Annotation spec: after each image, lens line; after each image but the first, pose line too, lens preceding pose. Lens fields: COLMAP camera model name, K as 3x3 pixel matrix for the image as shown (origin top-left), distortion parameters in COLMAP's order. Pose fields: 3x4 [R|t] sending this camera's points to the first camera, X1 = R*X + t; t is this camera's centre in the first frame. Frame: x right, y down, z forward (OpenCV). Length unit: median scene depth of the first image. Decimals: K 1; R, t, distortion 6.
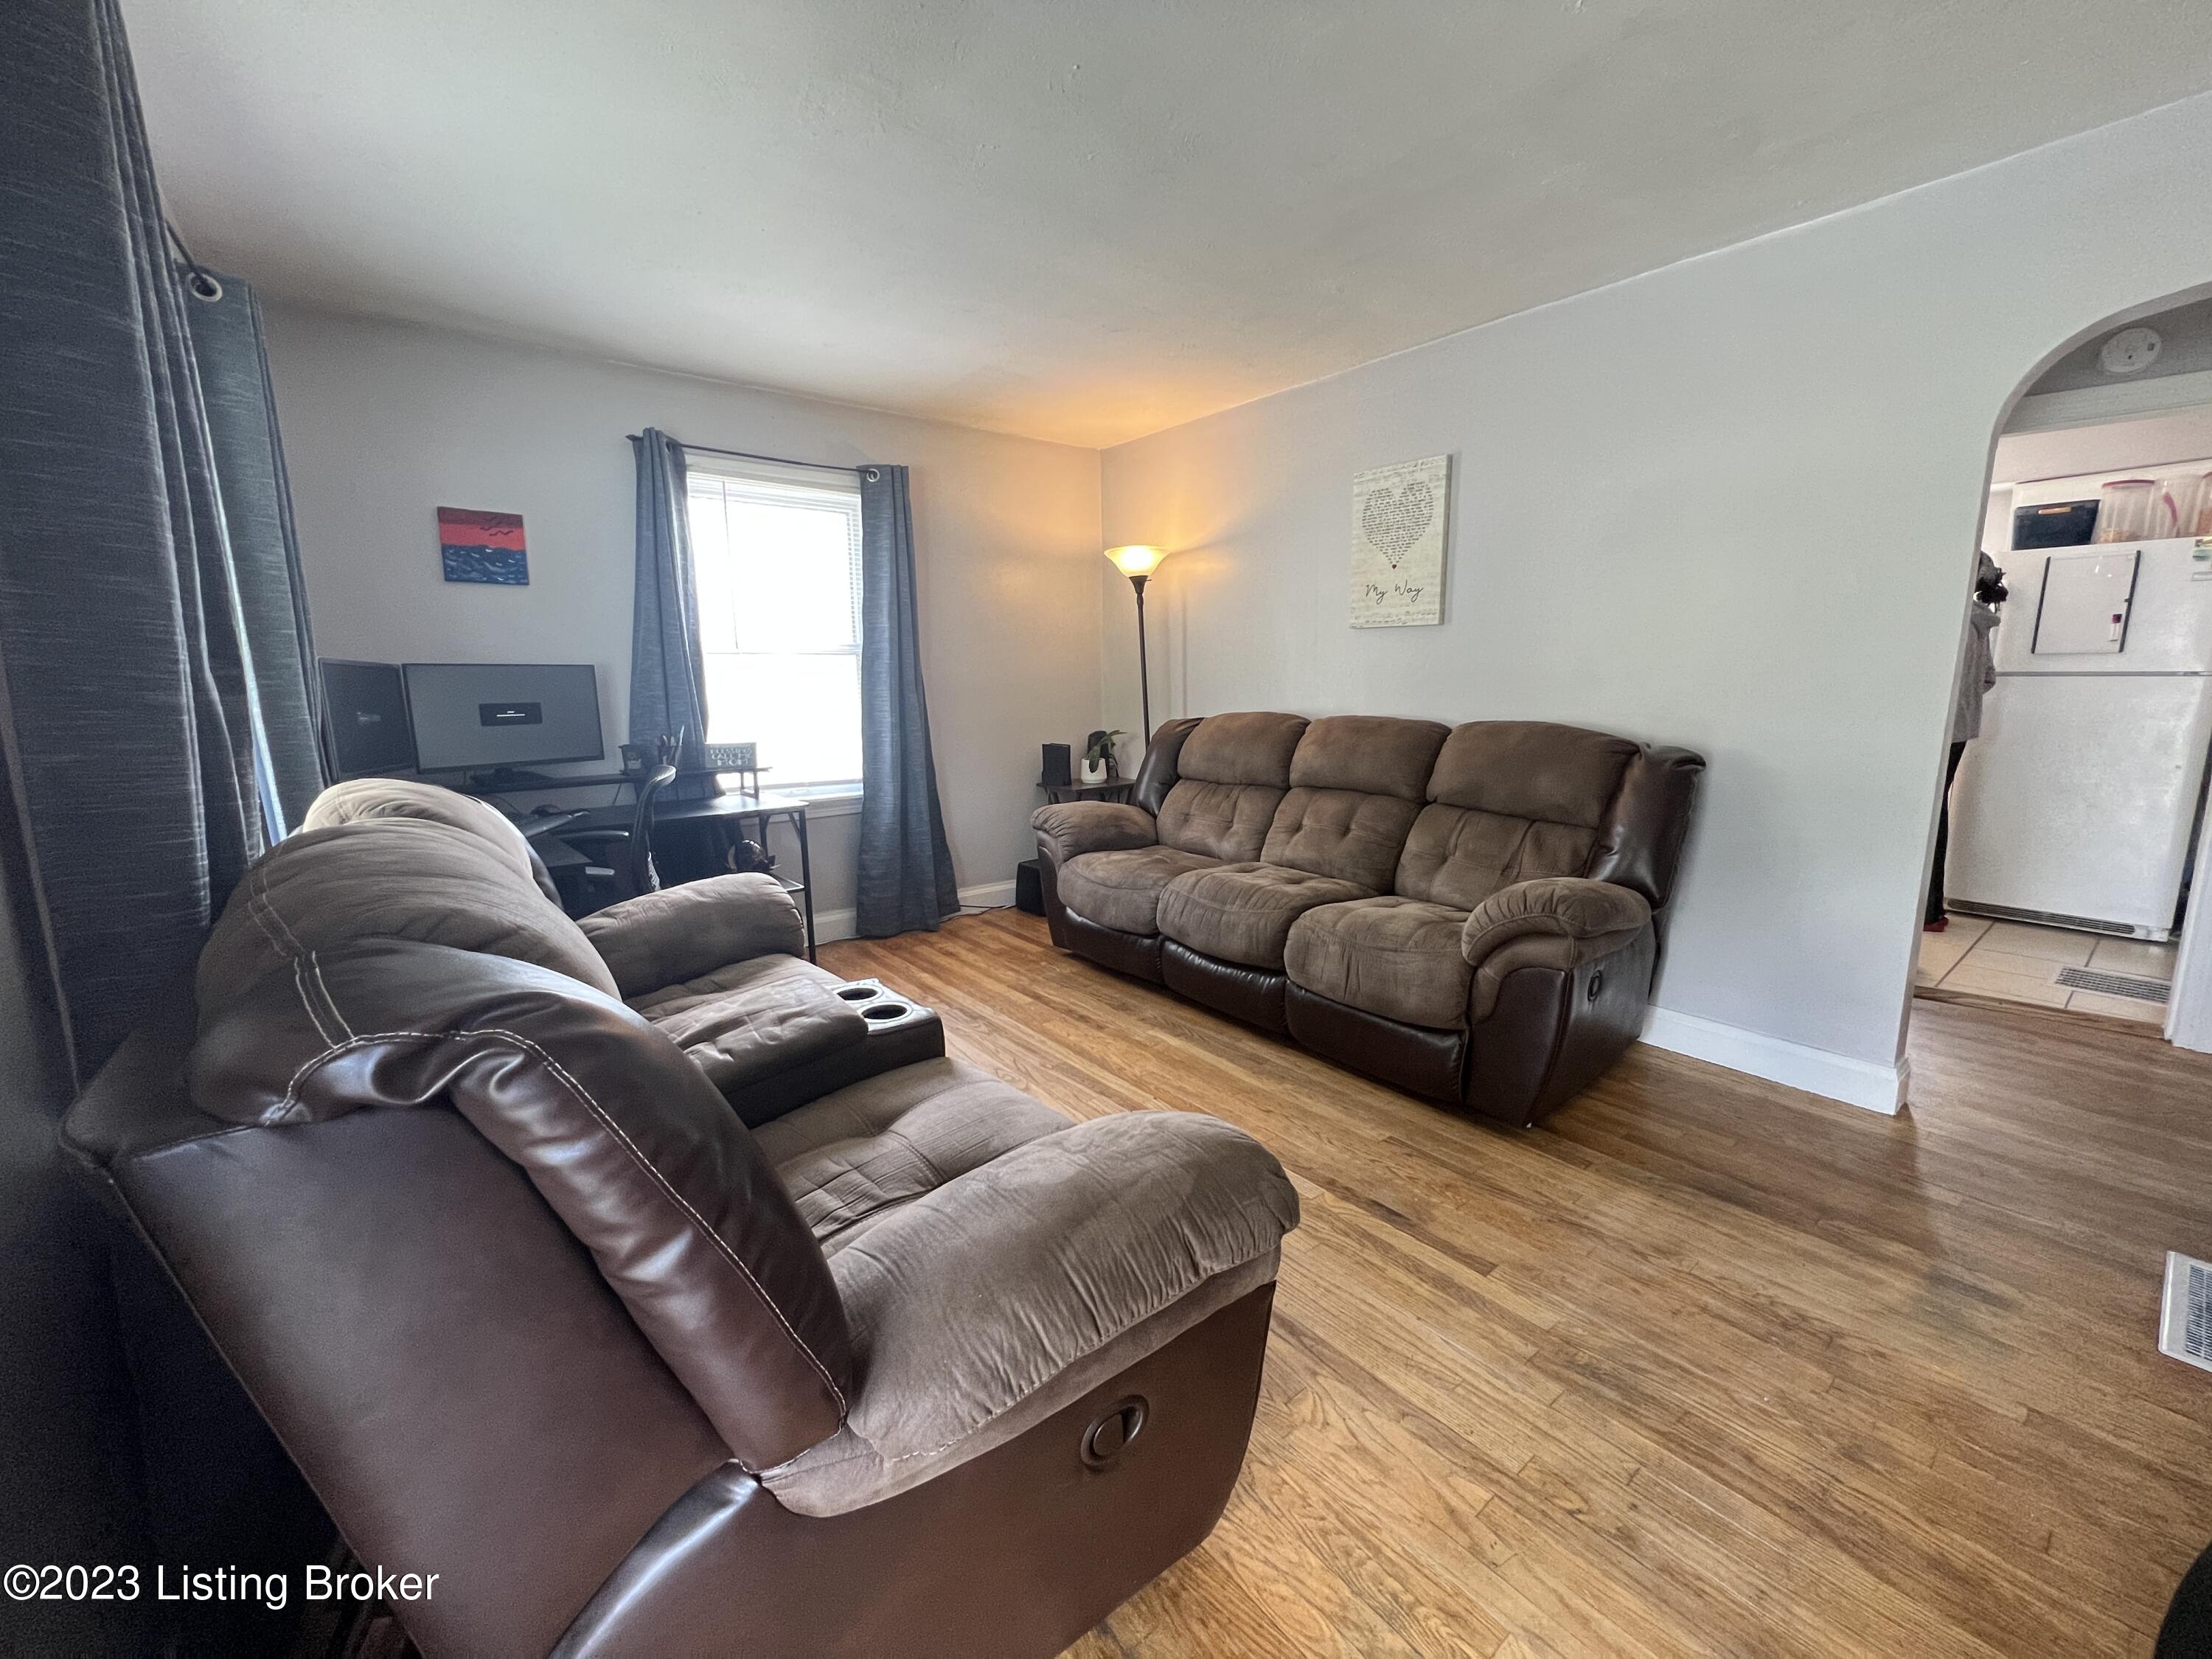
lens RADIAL K [[888.9, 0, 1100.3], [0, 888.9, 824.8], [0, 0, 1]] dist [-0.002456, 0.000645]
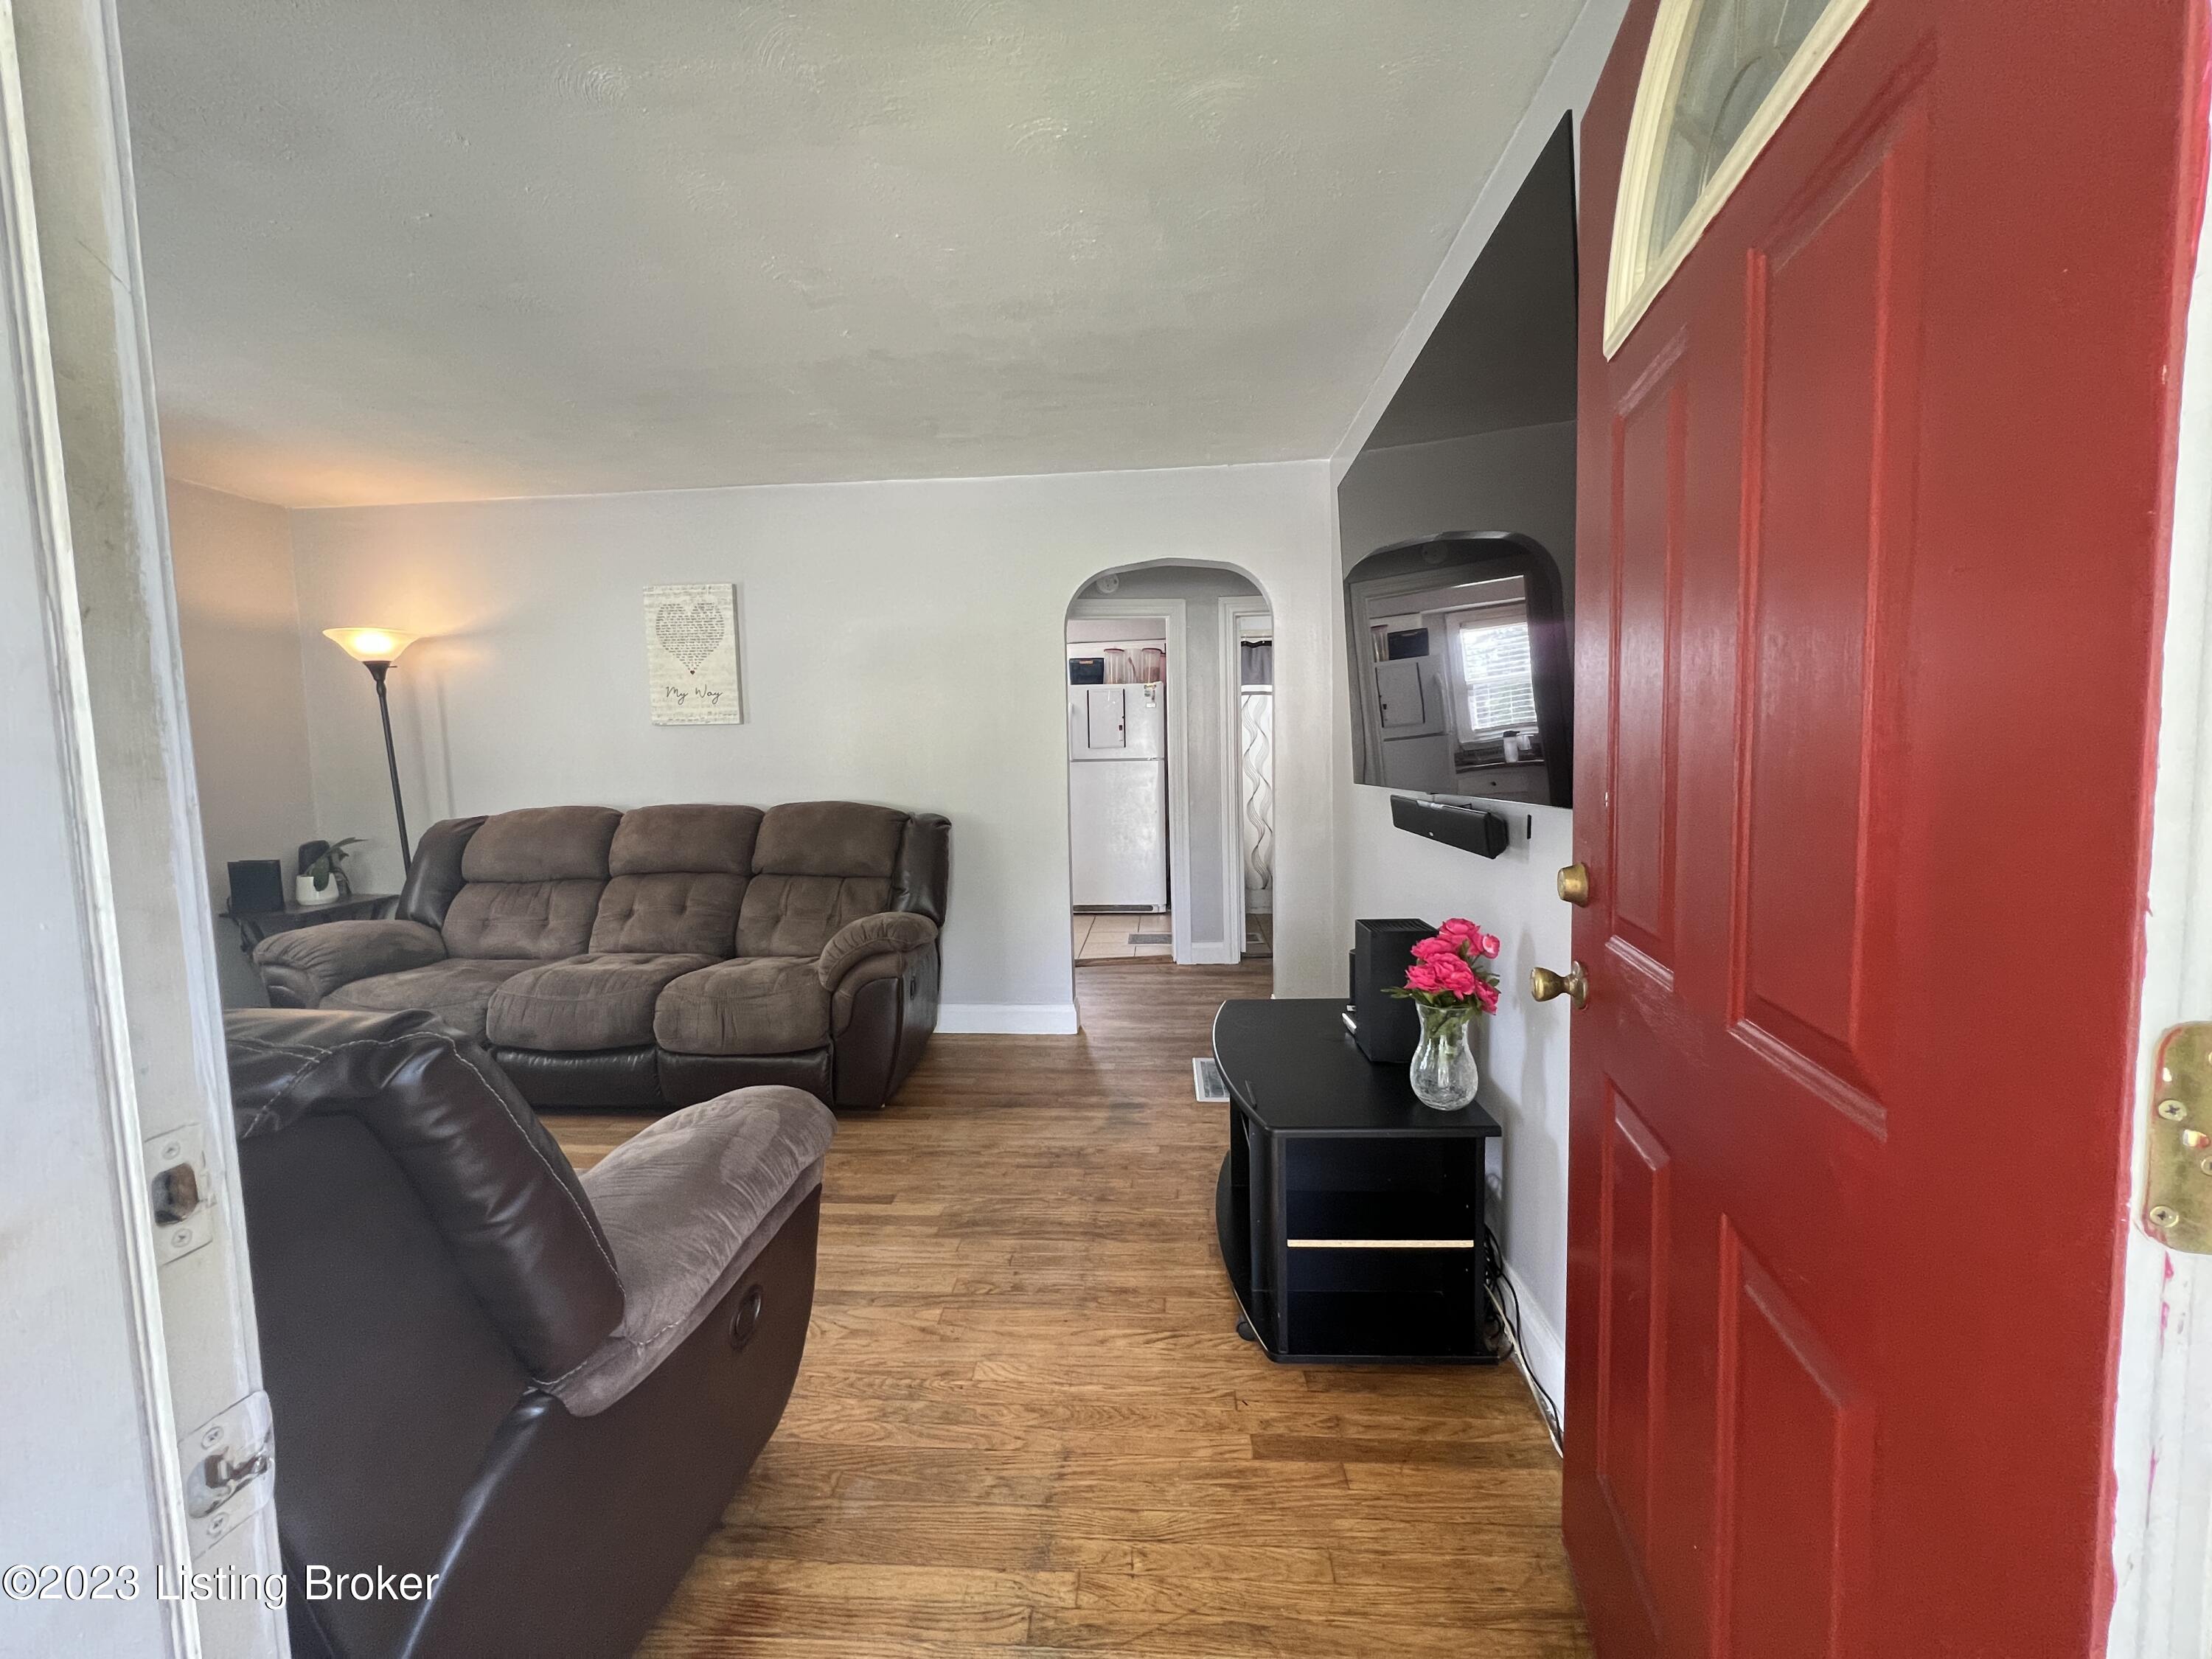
lens RADIAL K [[888.9, 0, 1100.3], [0, 888.9, 824.8], [0, 0, 1]] dist [-0.002456, 0.000645]
pose [[0.676216, -0.064616, 0.733865, -0.189037], [0.139461, 0.989362, -0.041393, 0.023743], [-0.723383, 0.130336, 0.678034, -0.137216]]
